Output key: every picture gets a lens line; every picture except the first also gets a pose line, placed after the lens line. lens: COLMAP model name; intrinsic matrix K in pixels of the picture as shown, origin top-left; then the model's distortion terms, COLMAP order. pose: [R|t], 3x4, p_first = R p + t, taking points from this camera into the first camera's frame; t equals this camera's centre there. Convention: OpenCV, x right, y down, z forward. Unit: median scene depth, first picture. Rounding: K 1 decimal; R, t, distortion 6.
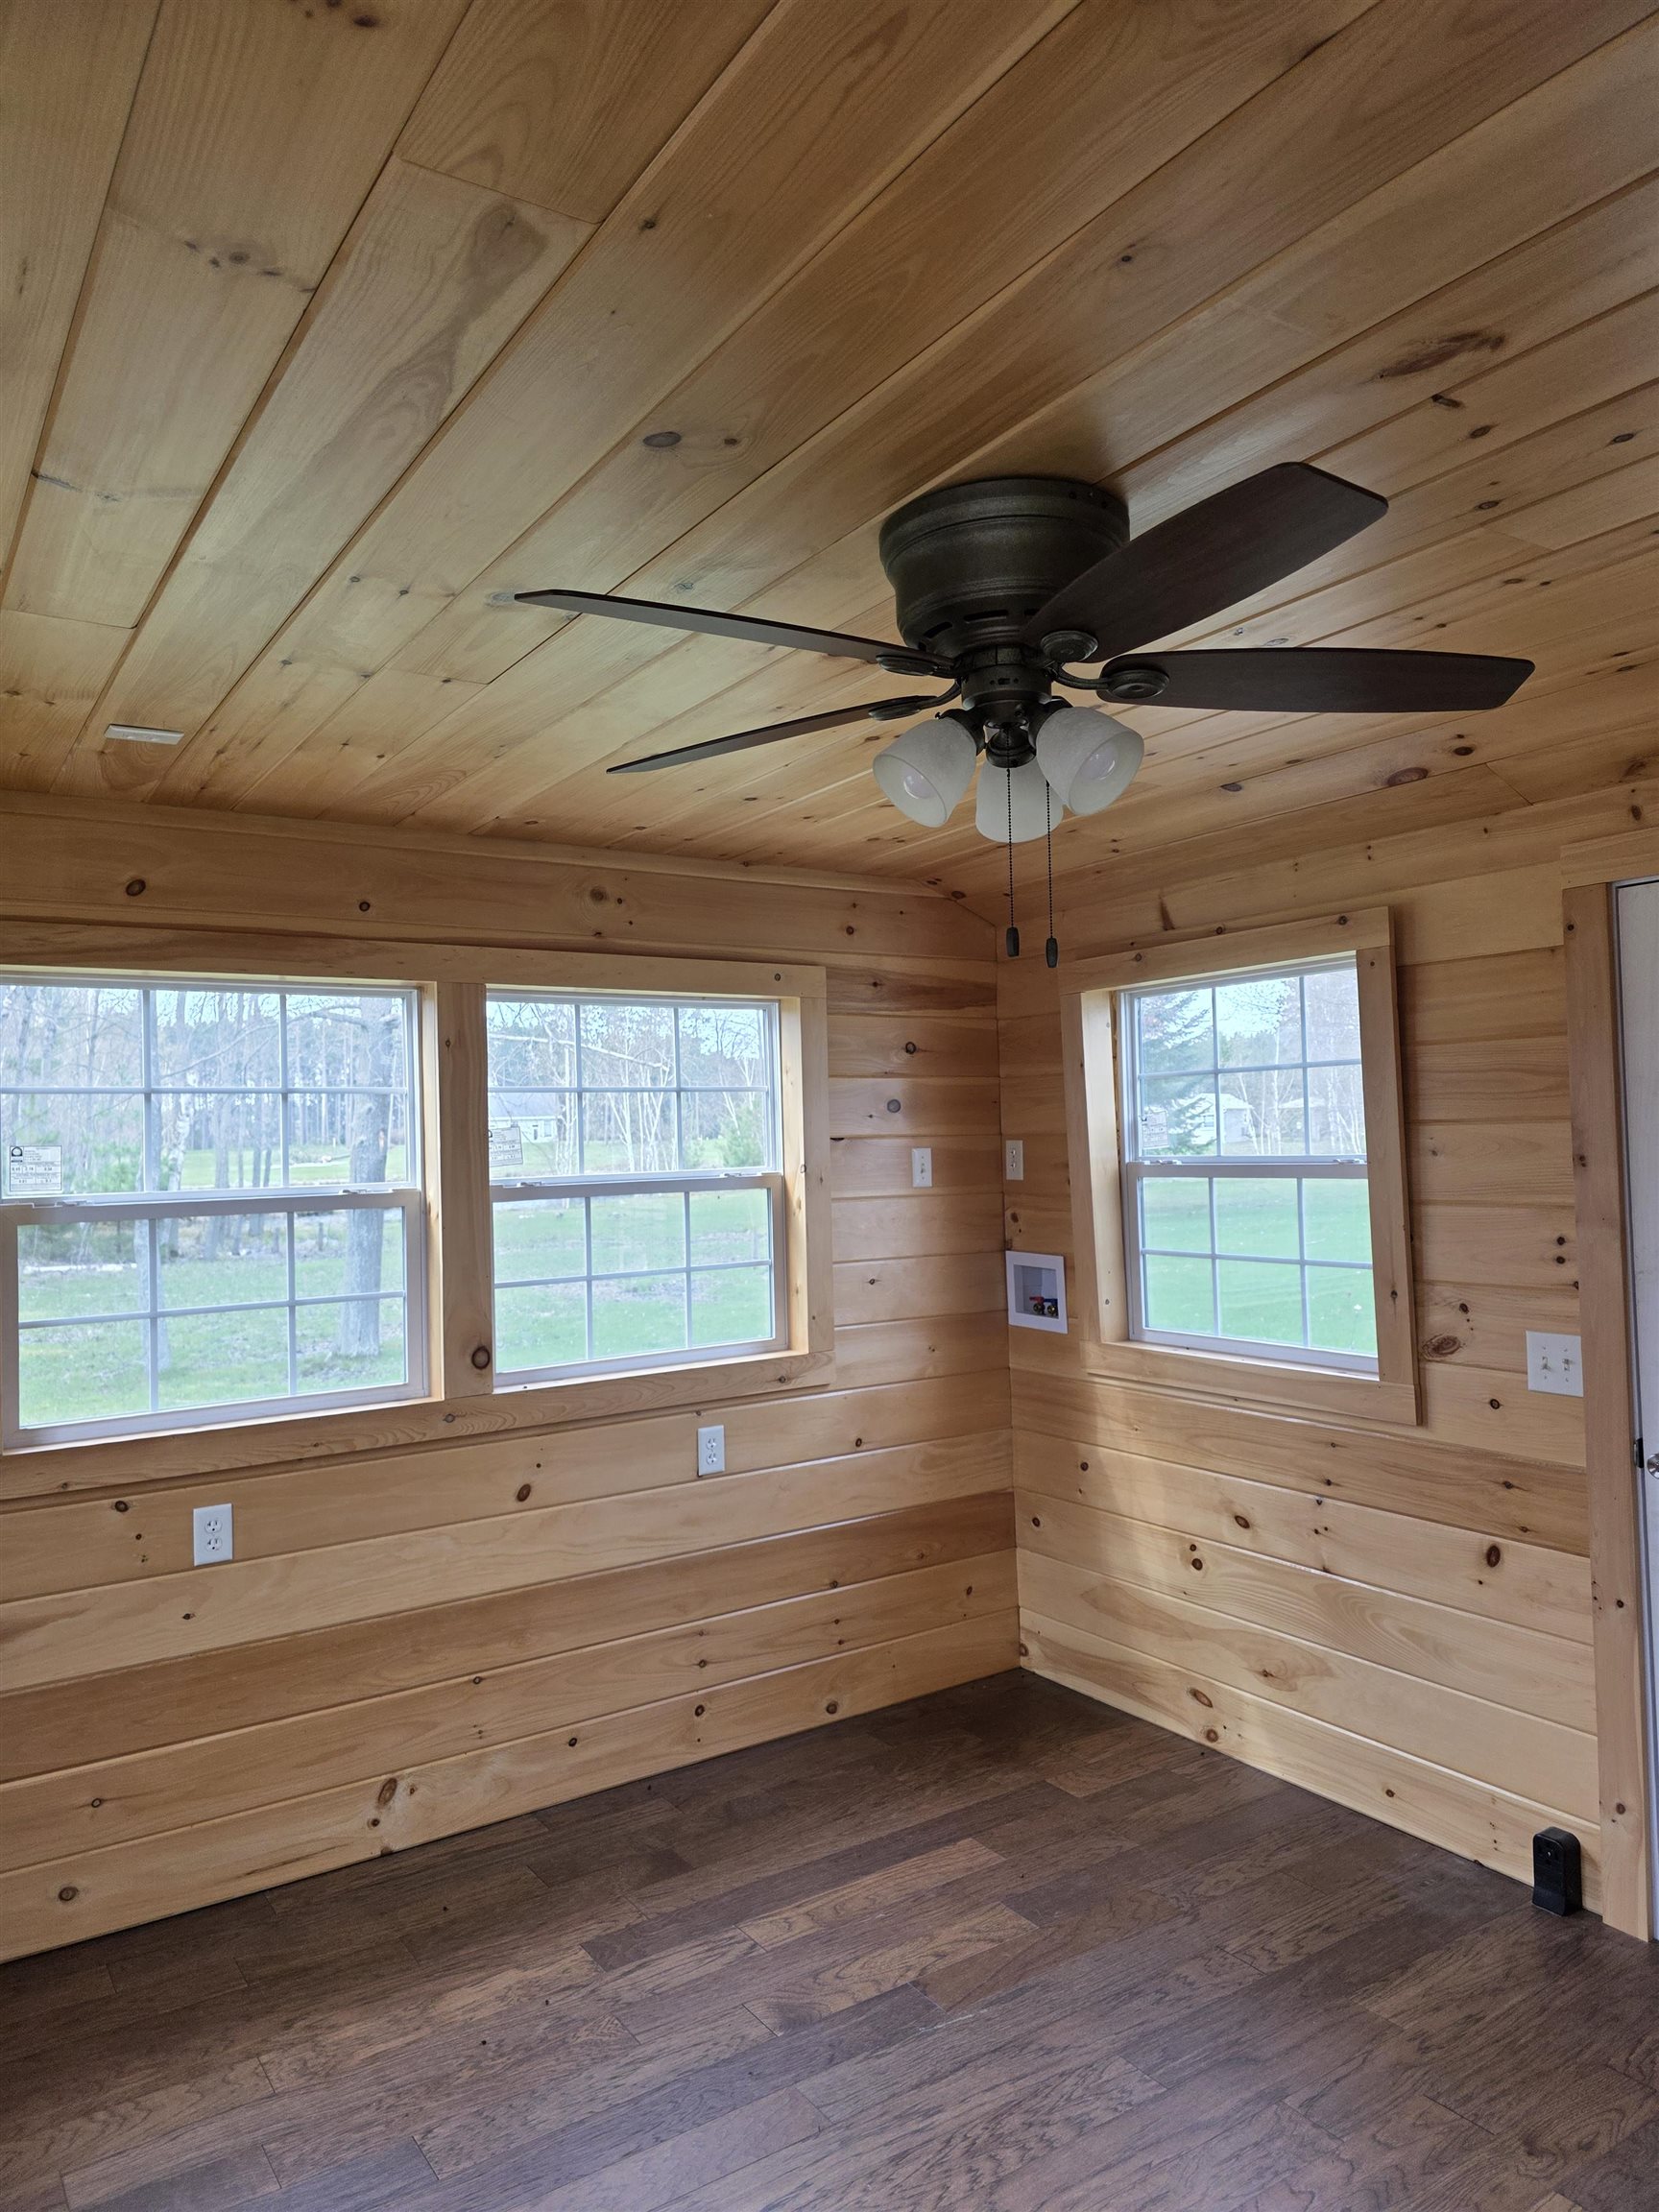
lens RADIAL K [[1501.5, 0, 829.9], [0, 1501.5, 1102.0], [0, 0, 1]] dist [-0.007878, -0.002677]
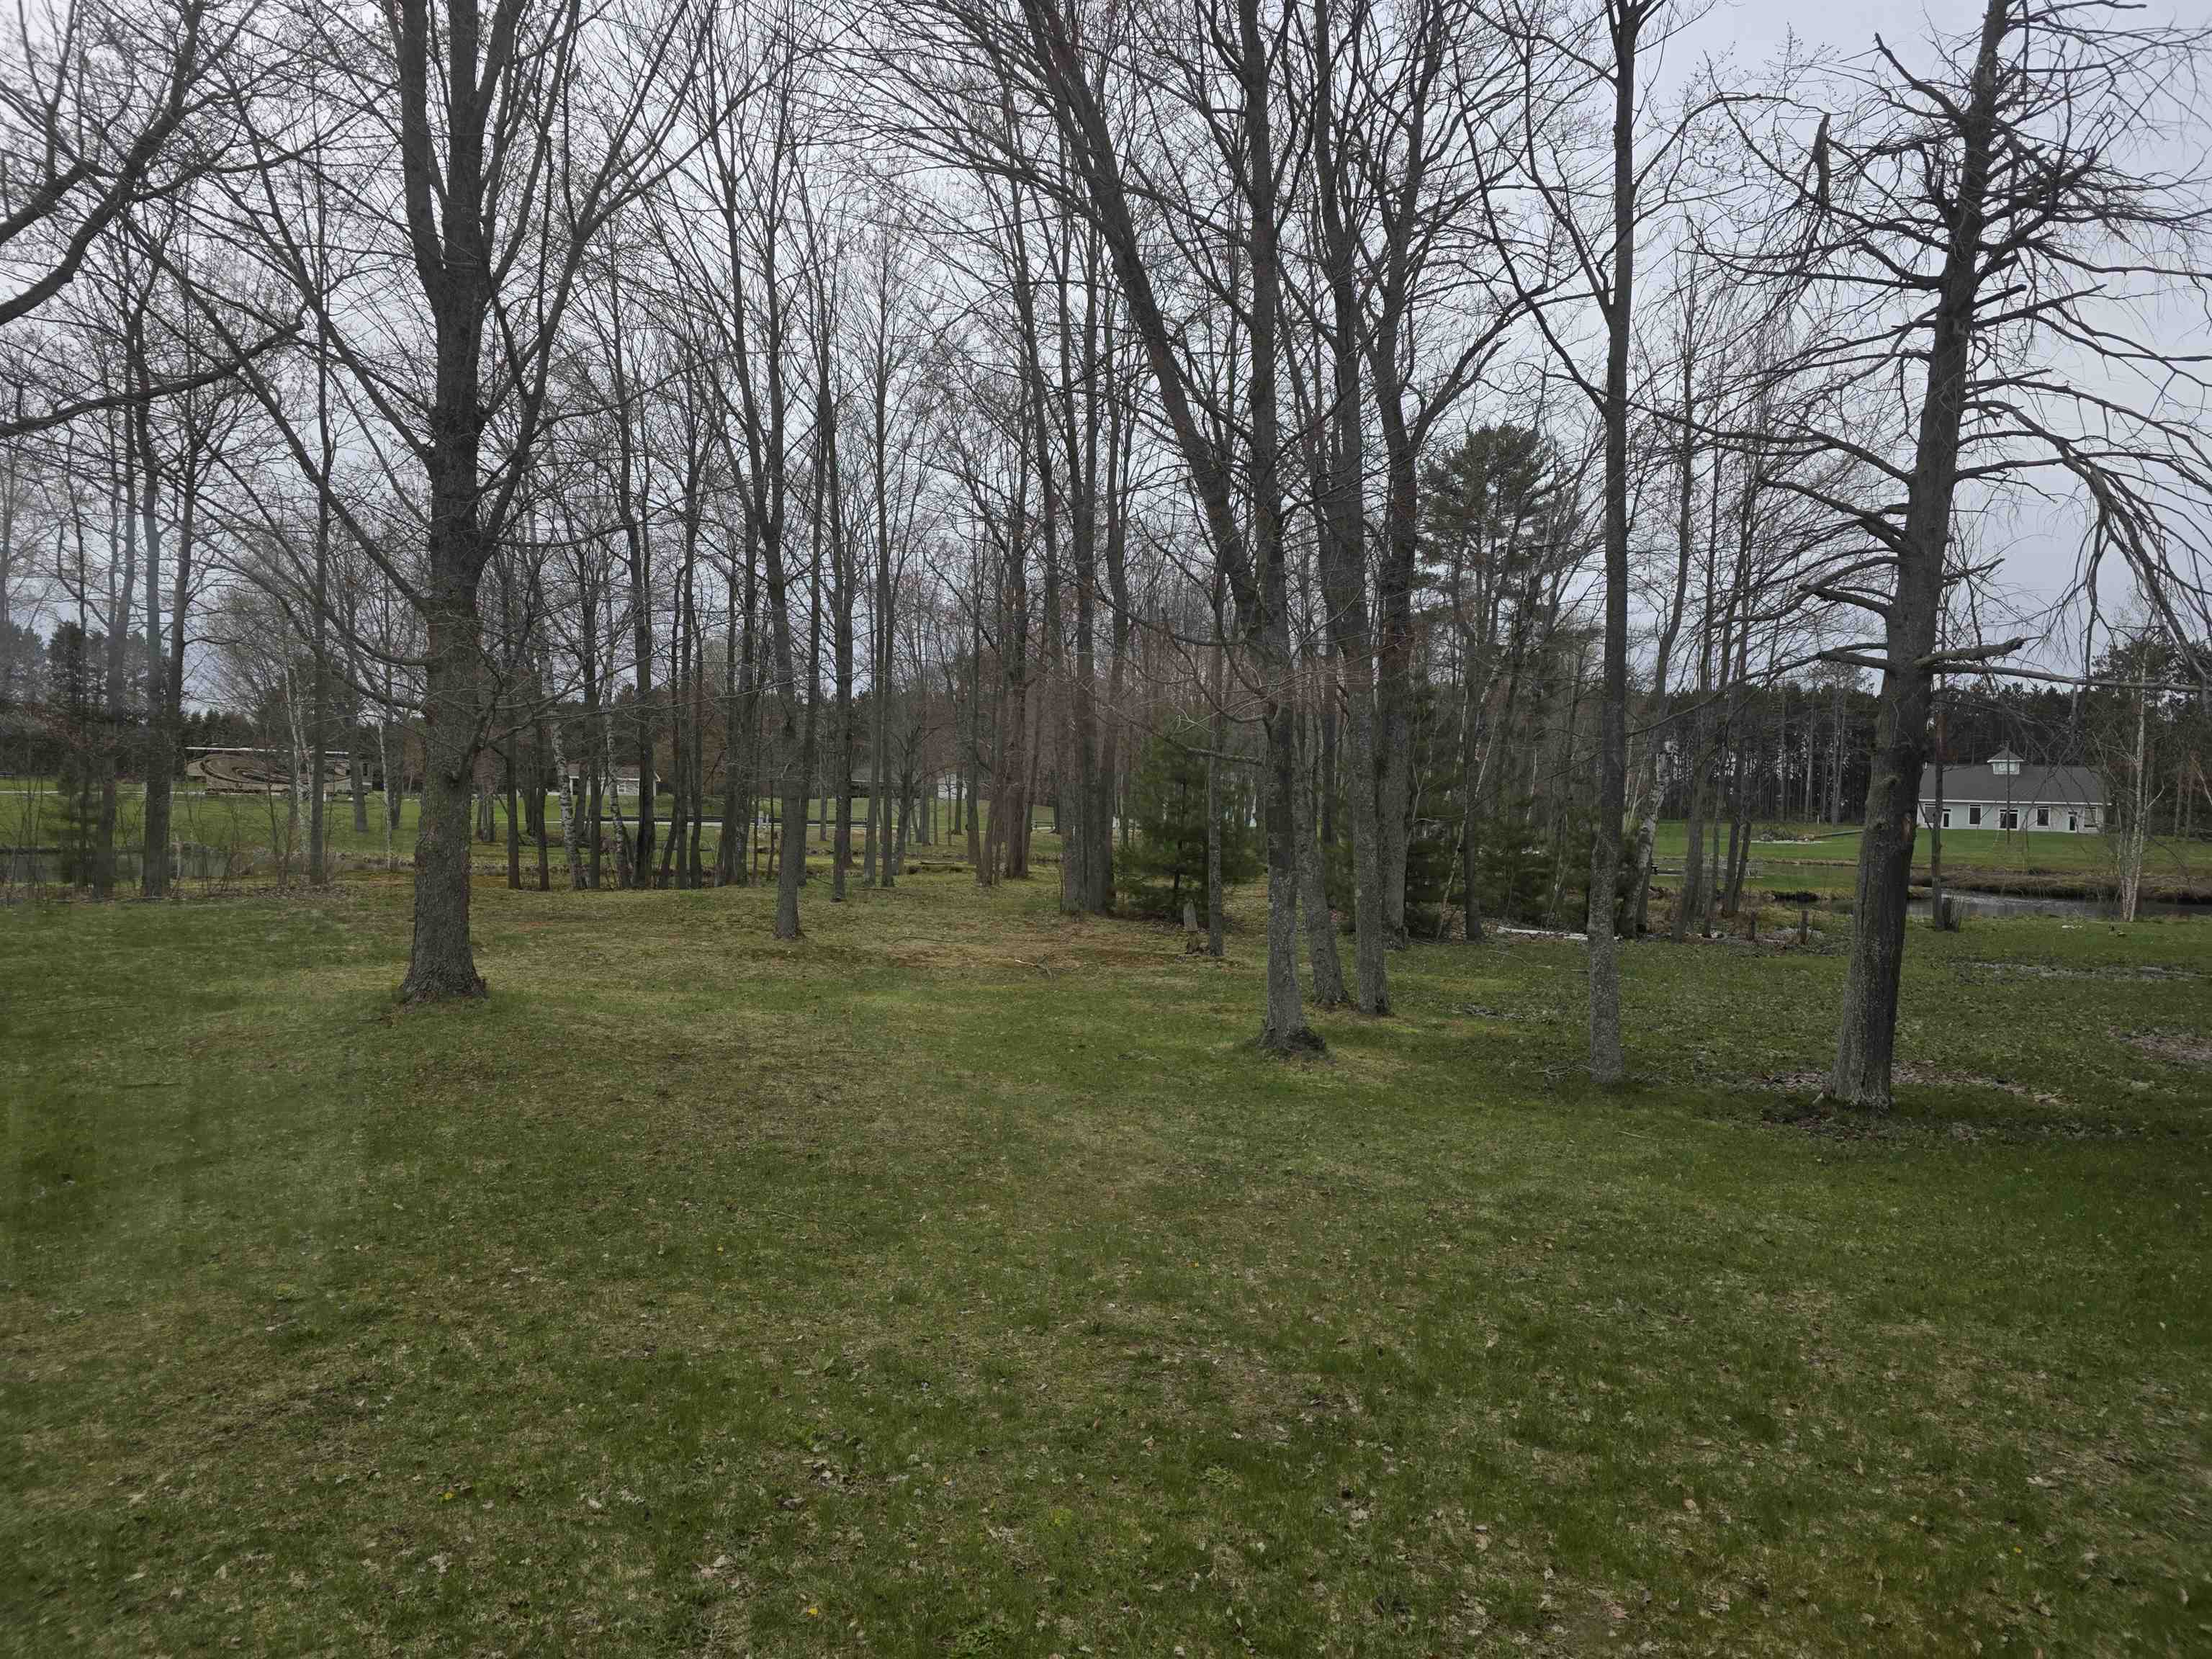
lens RADIAL K [[1501.5, 0, 1099.9], [0, 1501.5, 820.2], [0, 0, 1]] dist [-0.007878, -0.002677]
pose [[0.720082, 0.056770, -0.691563, -0.038196], [-0.034736, 0.998347, 0.045785, 0.001317], [0.693019, -0.008947, 0.720864, 0.094579]]
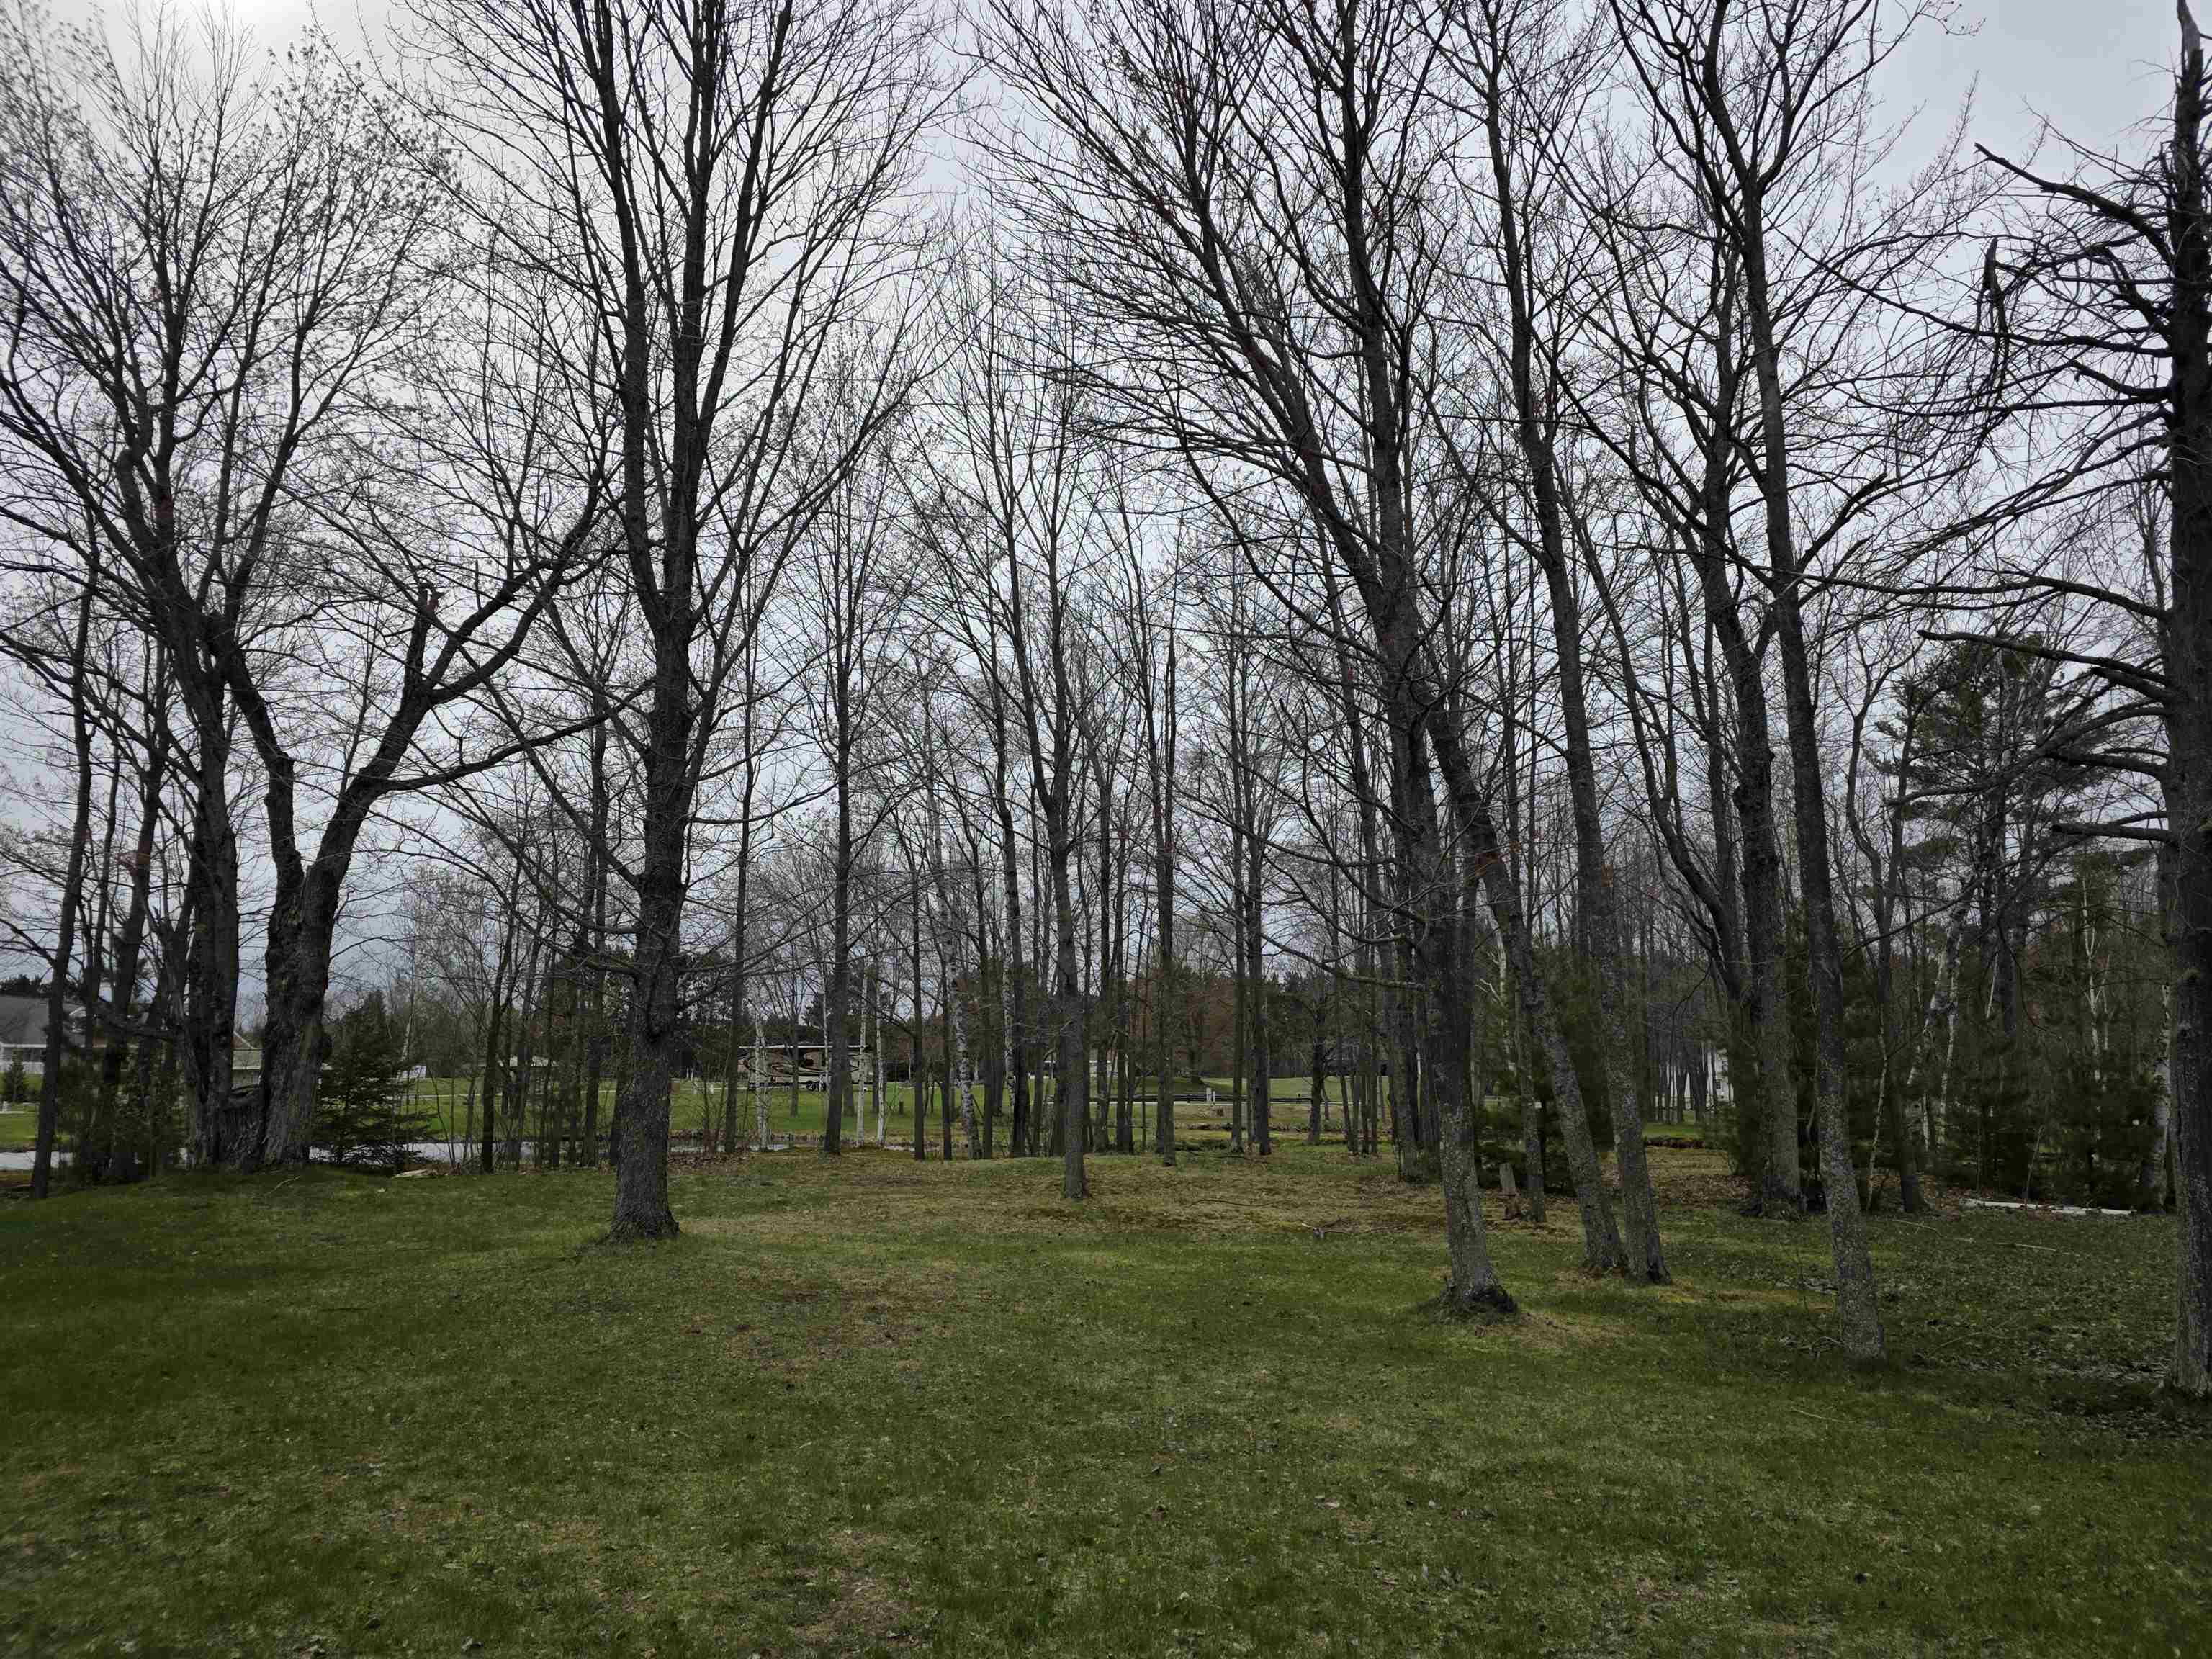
lens RADIAL K [[1501.5, 0, 1107.4], [0, 1501.5, 833.3], [0, 0, 1]] dist [-0.007878, -0.002677]
pose [[0.461659, -0.115944, -0.879447, 0.015322], [0.002679, 0.991599, -0.129323, 0.012091], [0.887053, 0.057347, 0.458092, 0.172143]]
